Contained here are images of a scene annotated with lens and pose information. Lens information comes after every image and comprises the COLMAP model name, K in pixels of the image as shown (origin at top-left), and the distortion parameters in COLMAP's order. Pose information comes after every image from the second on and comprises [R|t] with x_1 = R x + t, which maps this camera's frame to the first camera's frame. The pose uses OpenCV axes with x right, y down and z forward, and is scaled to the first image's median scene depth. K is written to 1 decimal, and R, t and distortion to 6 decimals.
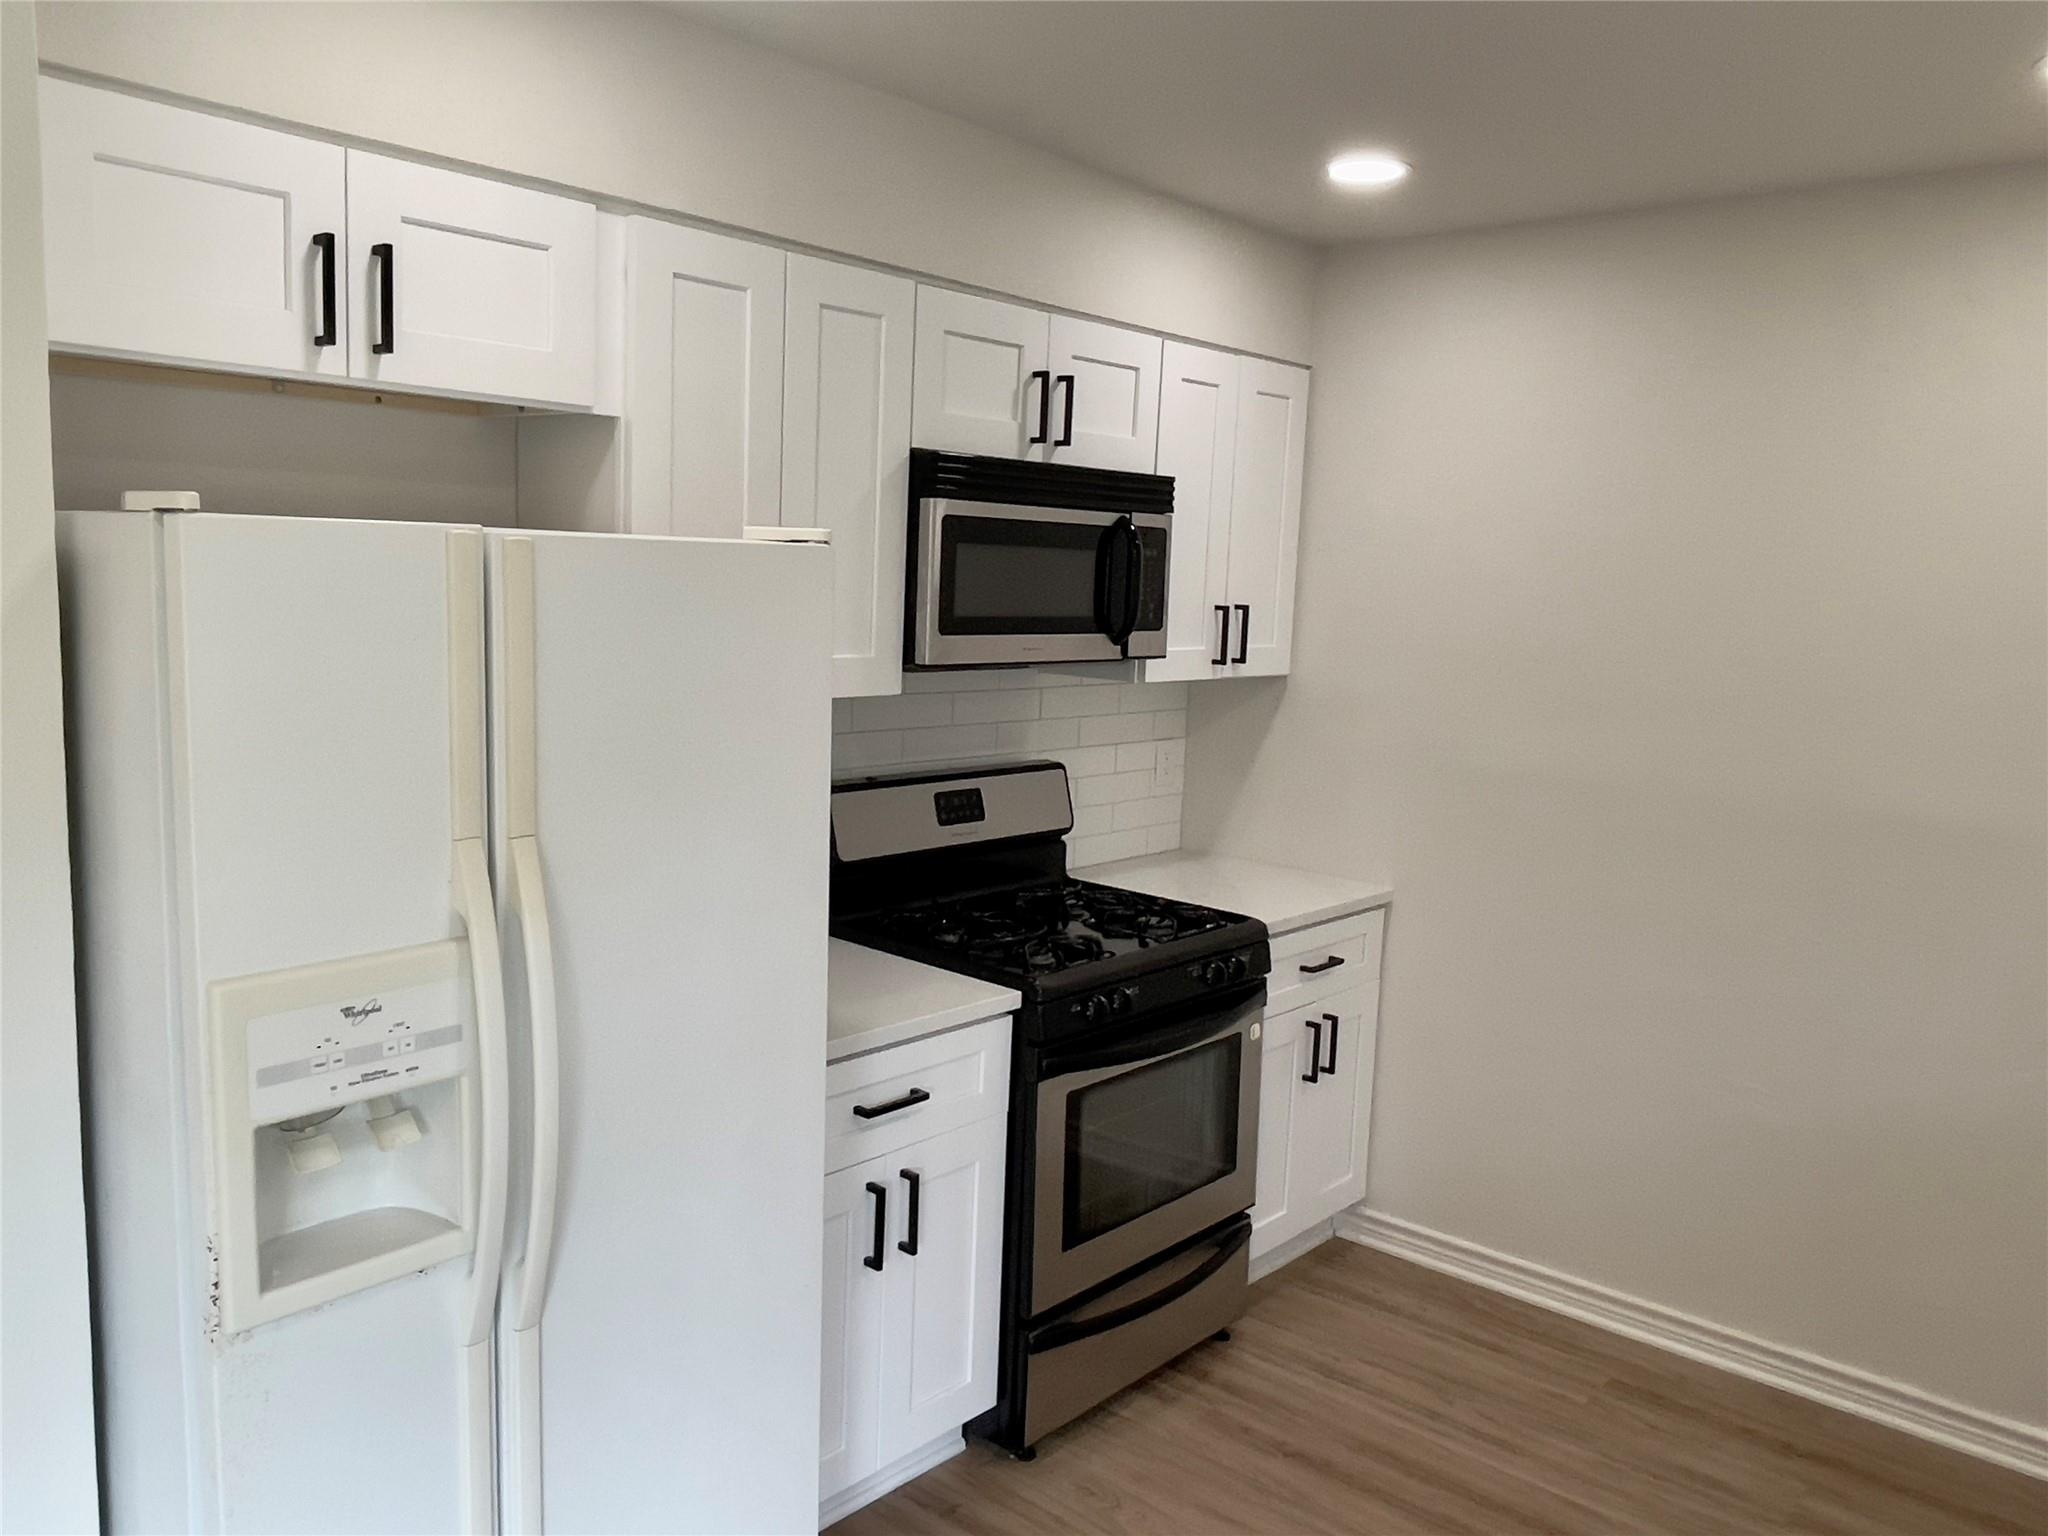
lens RADIAL K [[1565.8, 0, 1028.3], [0, 1565.8, 771.7], [0, 0, 1]] dist [-0.000573, -0.003543]
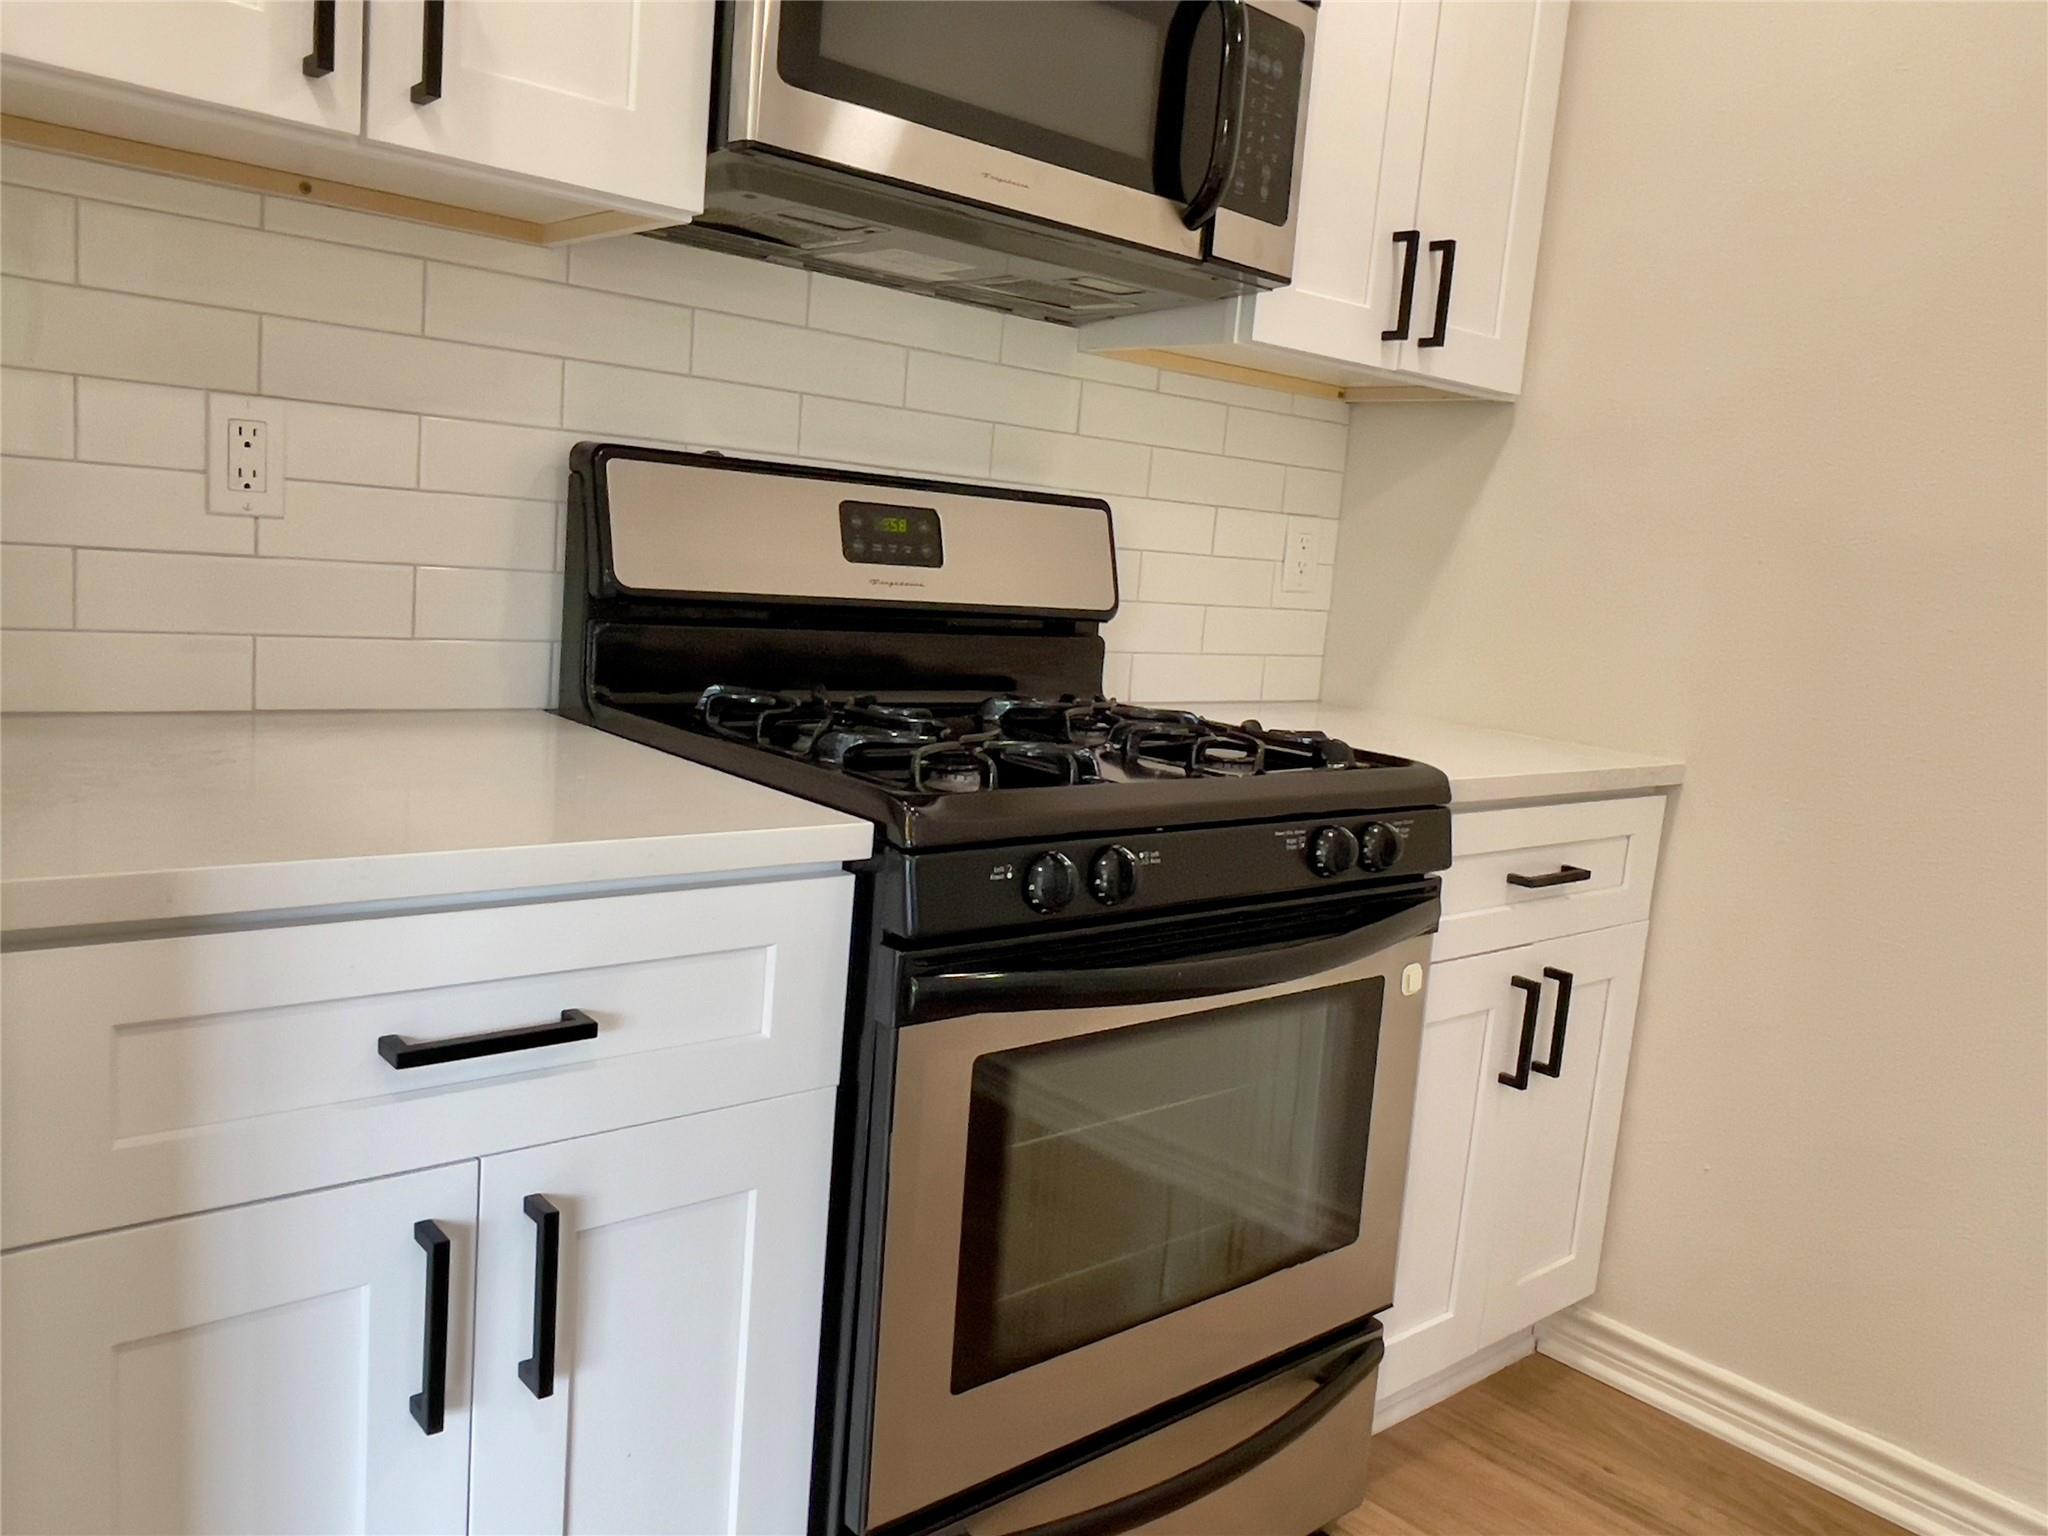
lens RADIAL K [[1565.8, 0, 1010.0], [0, 1565.8, 776.8], [0, 0, 1]] dist [-0.000573, -0.003543]
pose [[0.988934, 0.062266, -0.134655, 0.077338], [-0.060531, 0.998022, 0.016945, 0.096403], [0.135444, -0.008606, 0.990748, 0.459835]]
